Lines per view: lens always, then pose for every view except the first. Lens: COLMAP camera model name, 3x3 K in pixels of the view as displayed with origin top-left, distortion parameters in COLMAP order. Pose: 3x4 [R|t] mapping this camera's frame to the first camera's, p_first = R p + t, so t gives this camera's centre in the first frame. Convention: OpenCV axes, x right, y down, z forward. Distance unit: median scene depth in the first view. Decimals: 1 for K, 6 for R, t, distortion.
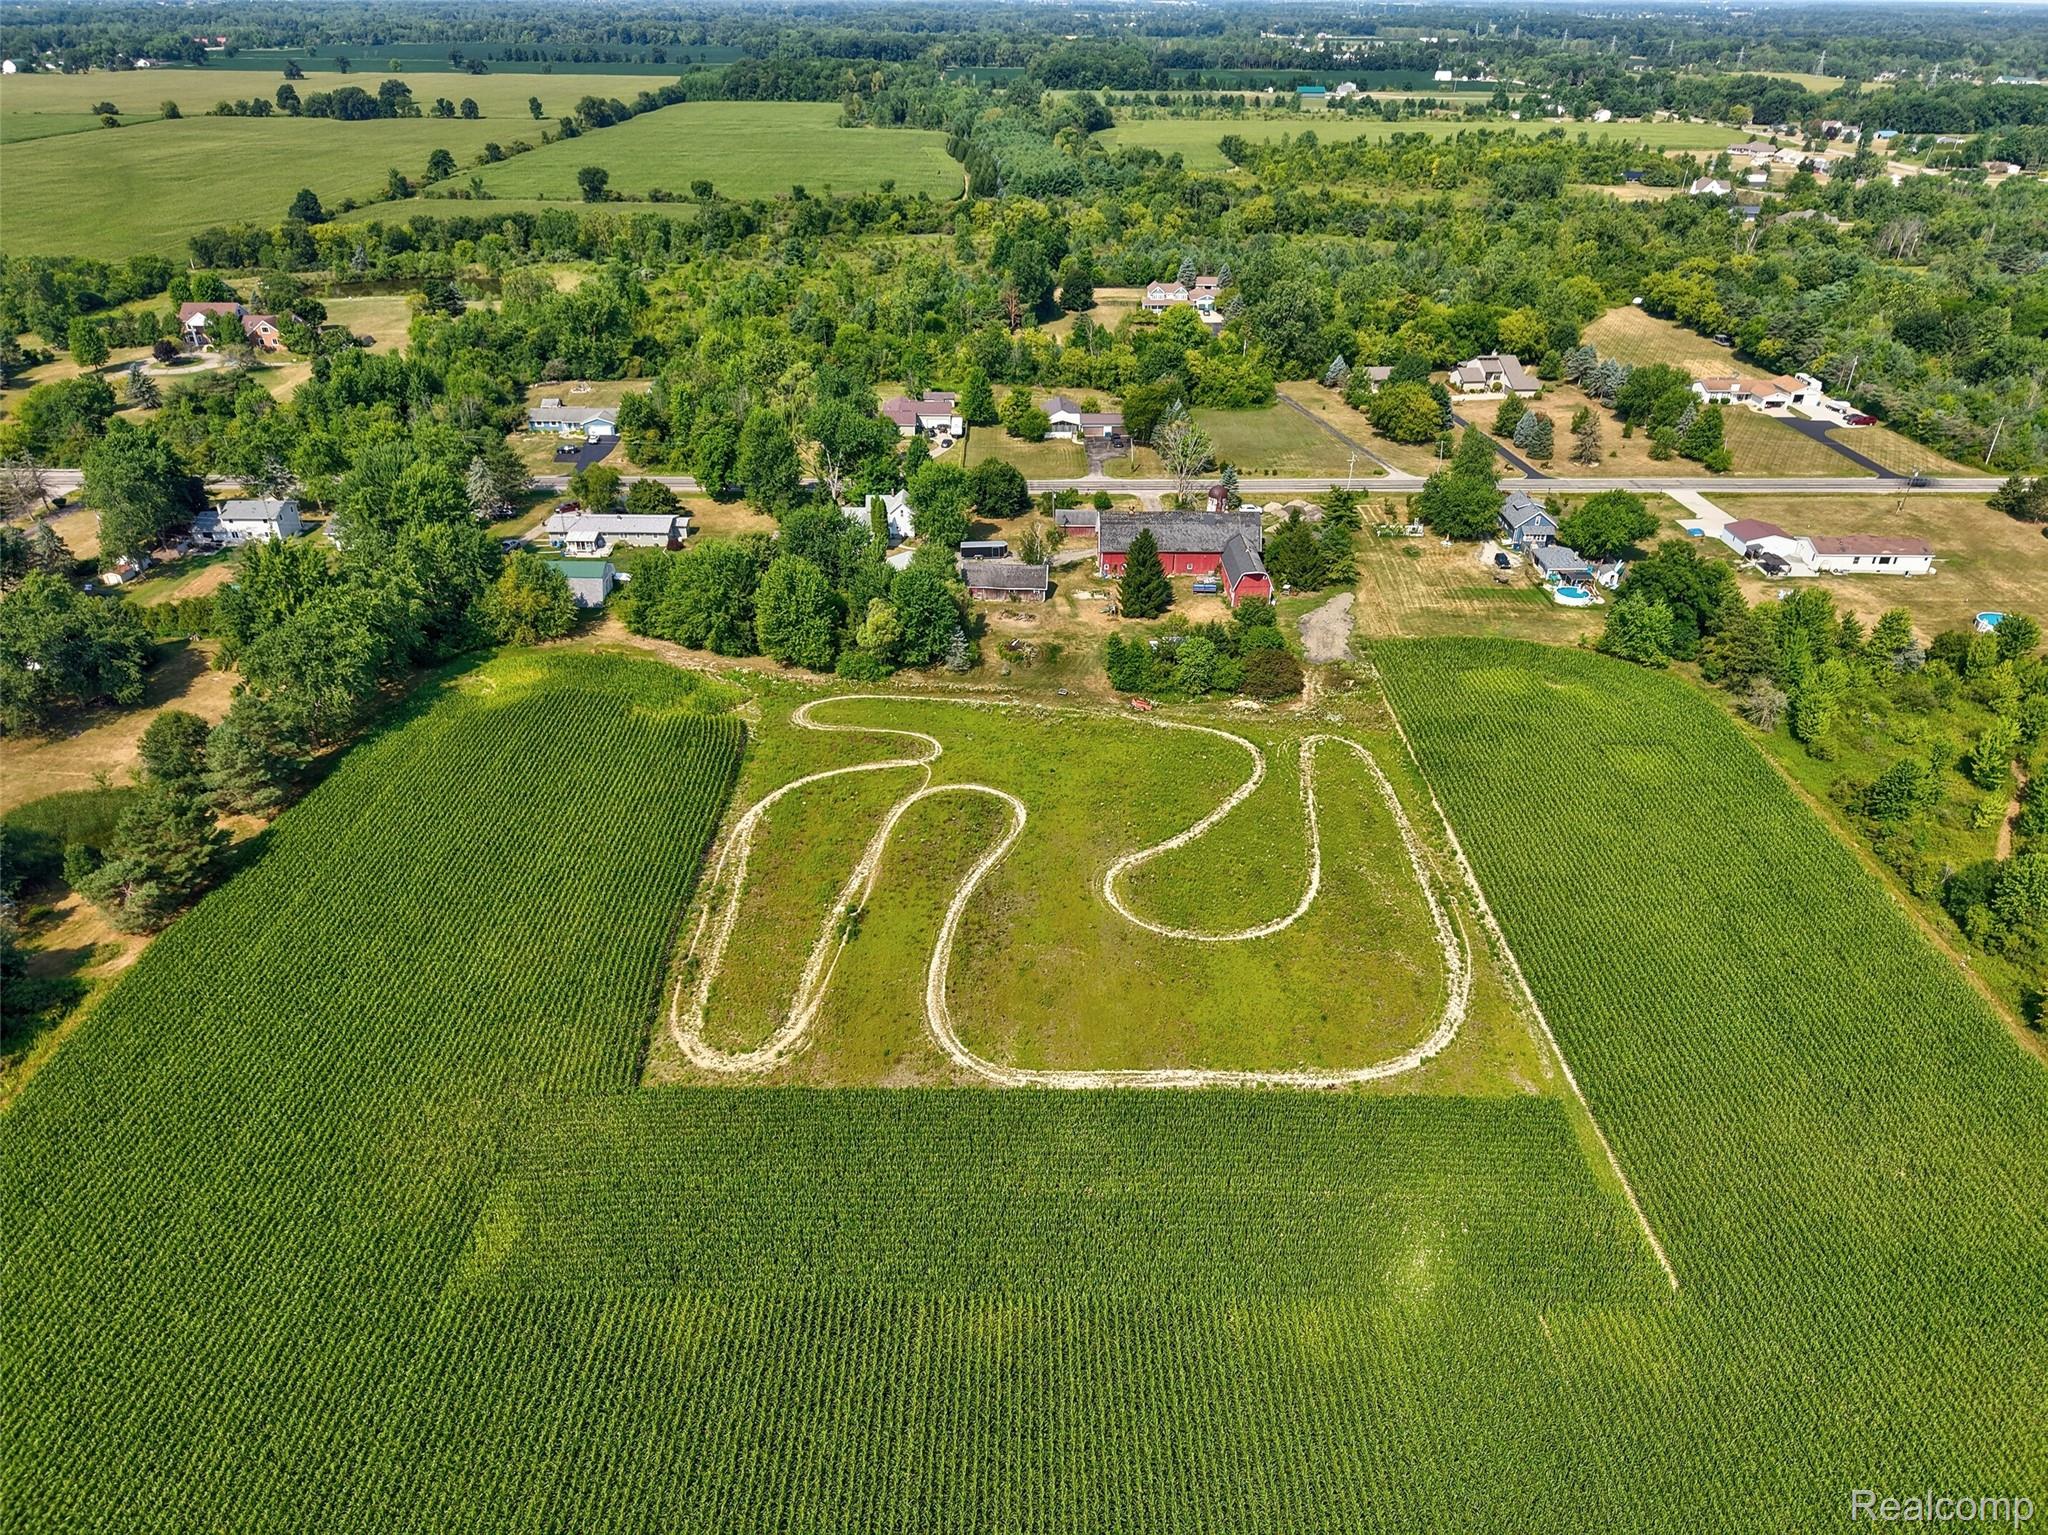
lens RADIAL K [[1366.8, 0, 1024.0], [0, 1366.8, 767.5], [0, 0, 1]] dist [-0.005467, -0.000937]
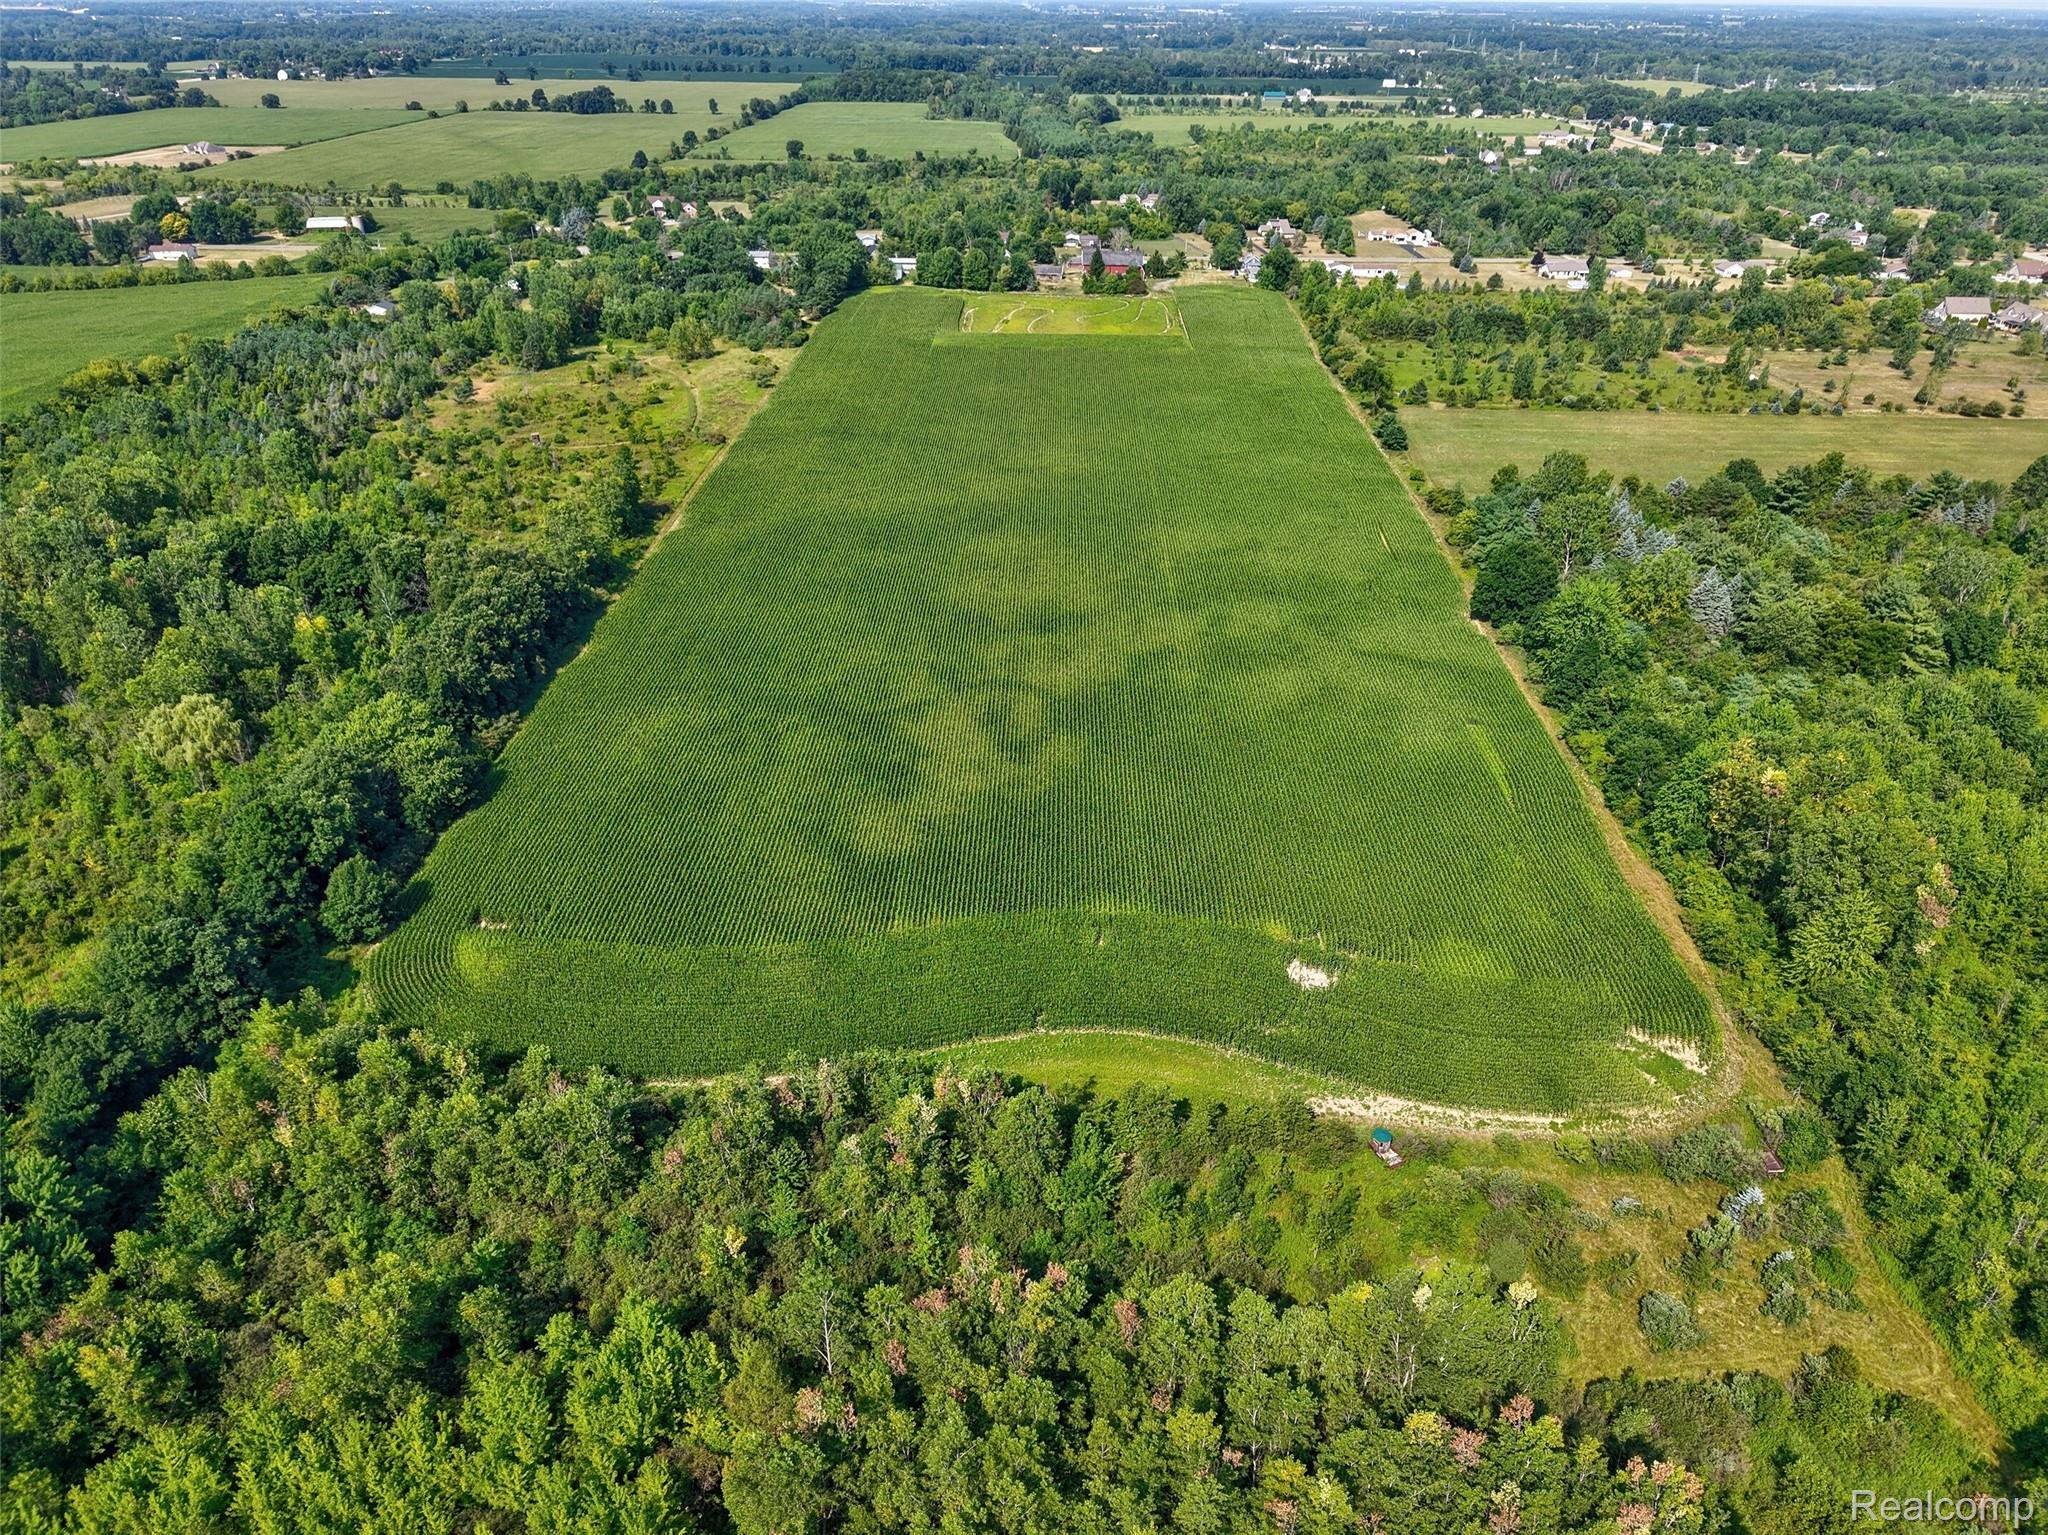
lens RADIAL K [[1366.8, 0, 1024.0], [0, 1366.8, 767.5], [0, 0, 1]] dist [-0.005467, -0.000937]
pose [[0.999764, 0.010528, -0.019003, 0.000558], [-0.010579, 0.999941, -0.002576, 0.211116], [0.018974, 0.002777, 0.999816, -0.423691]]
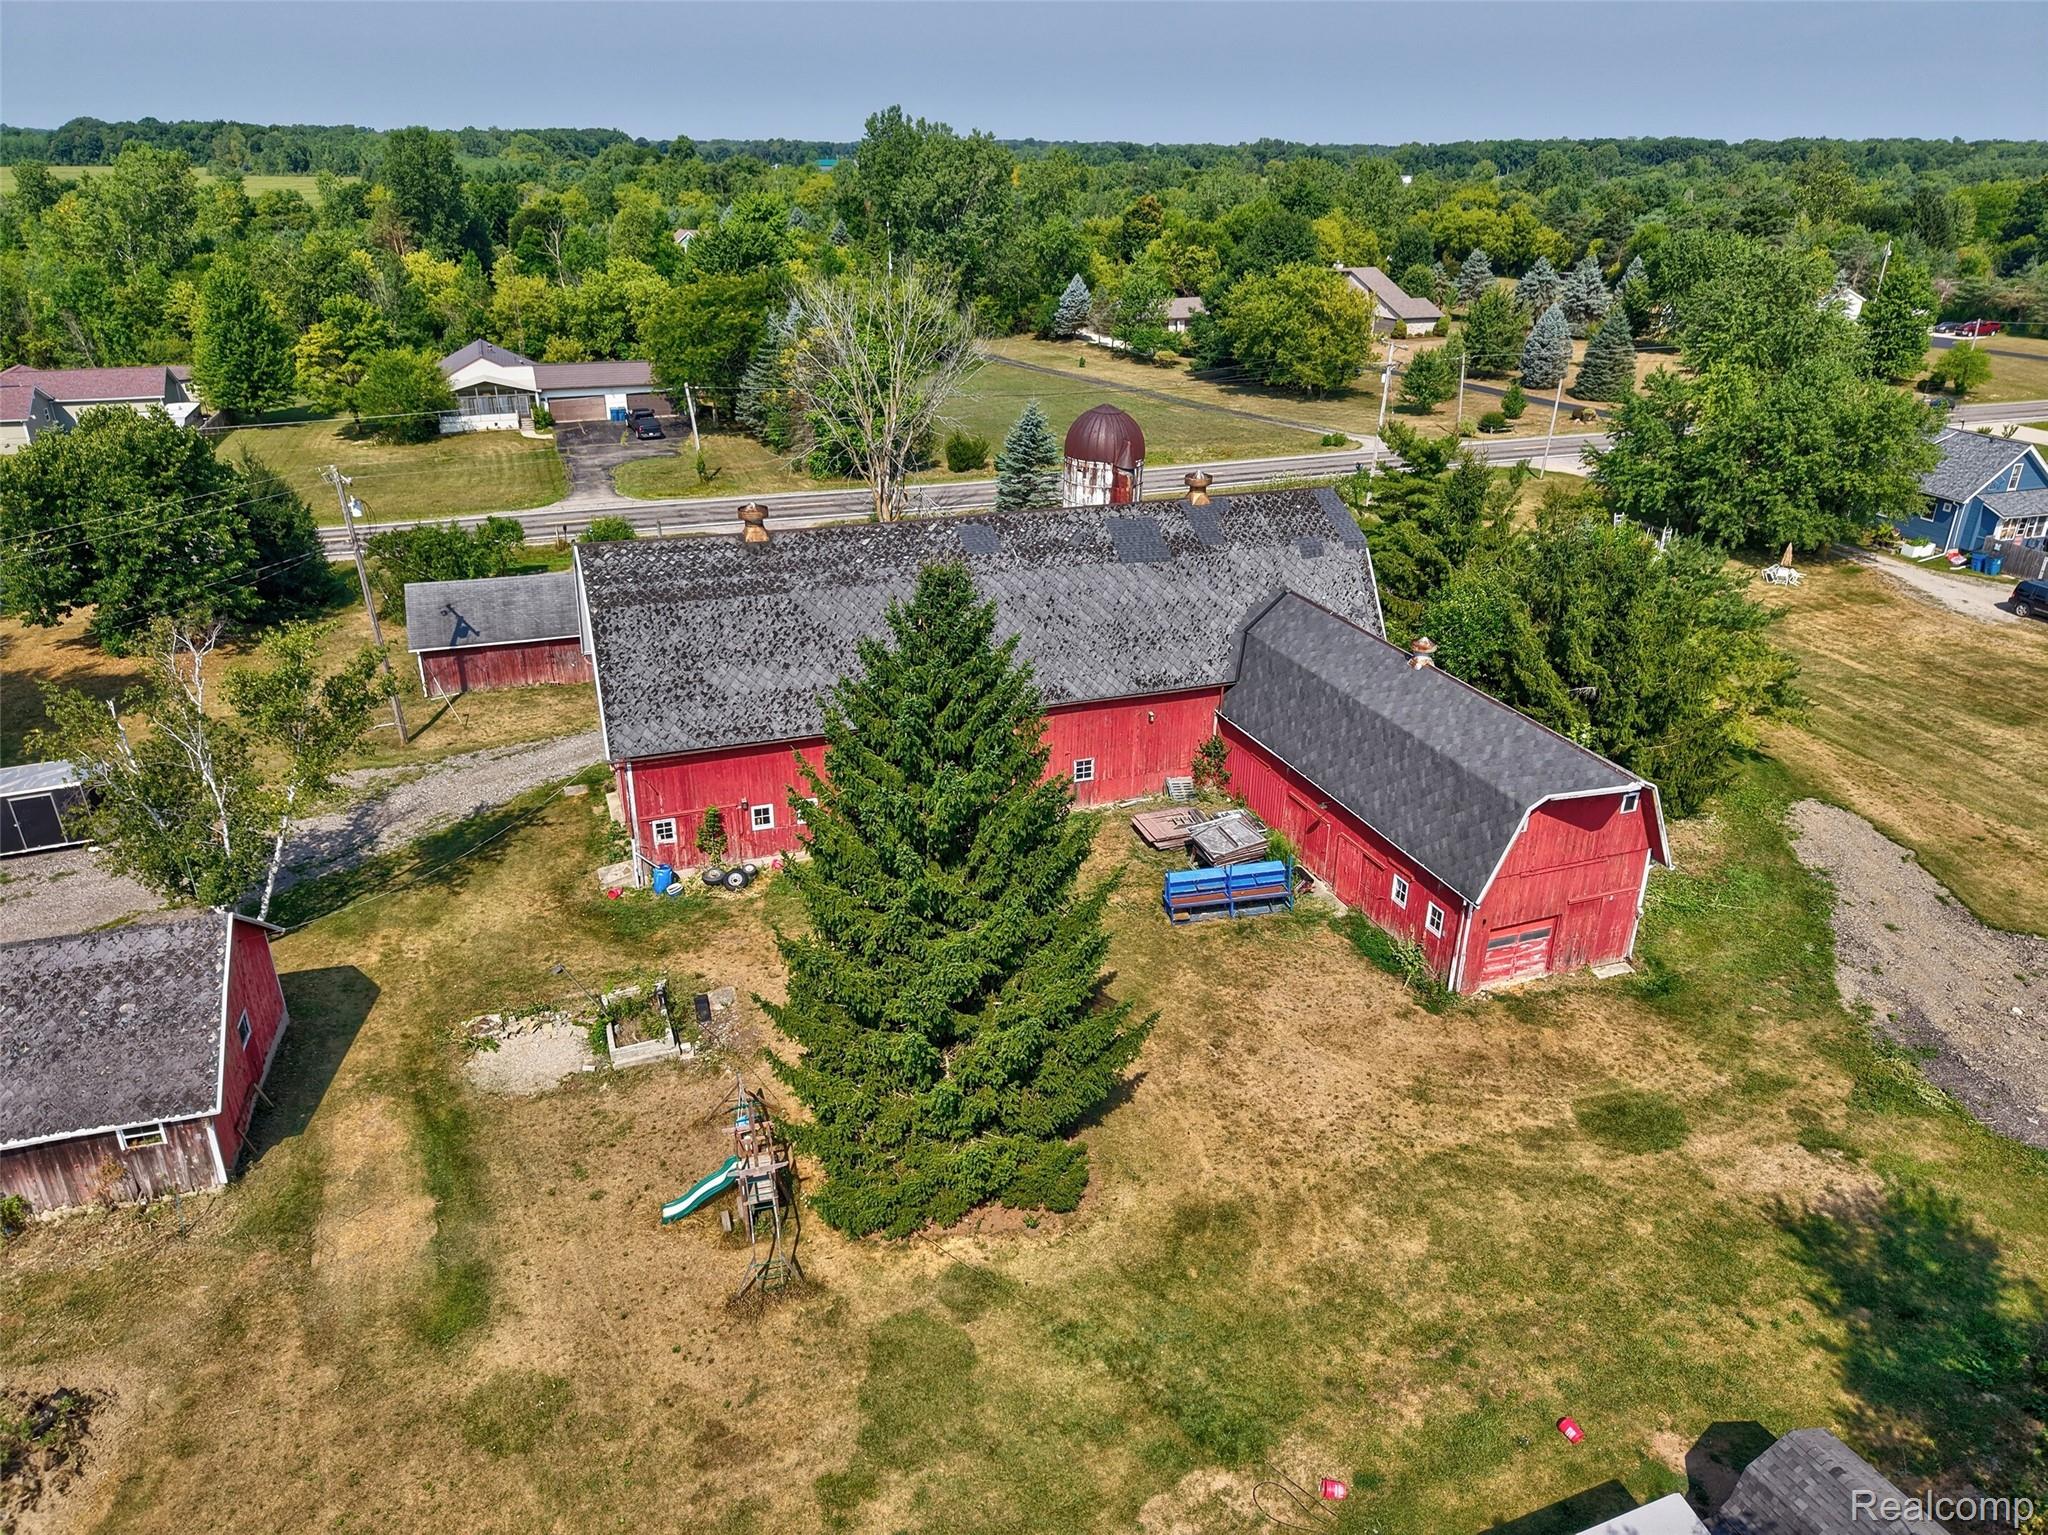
lens RADIAL K [[1366.8, 0, 1024.0], [0, 1366.8, 767.5], [0, 0, 1]] dist [-0.005467, -0.000937]
pose [[0.943443, -0.133849, 0.303315, 0.013047], [0.161464, 0.984550, -0.067755, -0.034105], [-0.289560, 0.112897, 0.950478, 0.204749]]
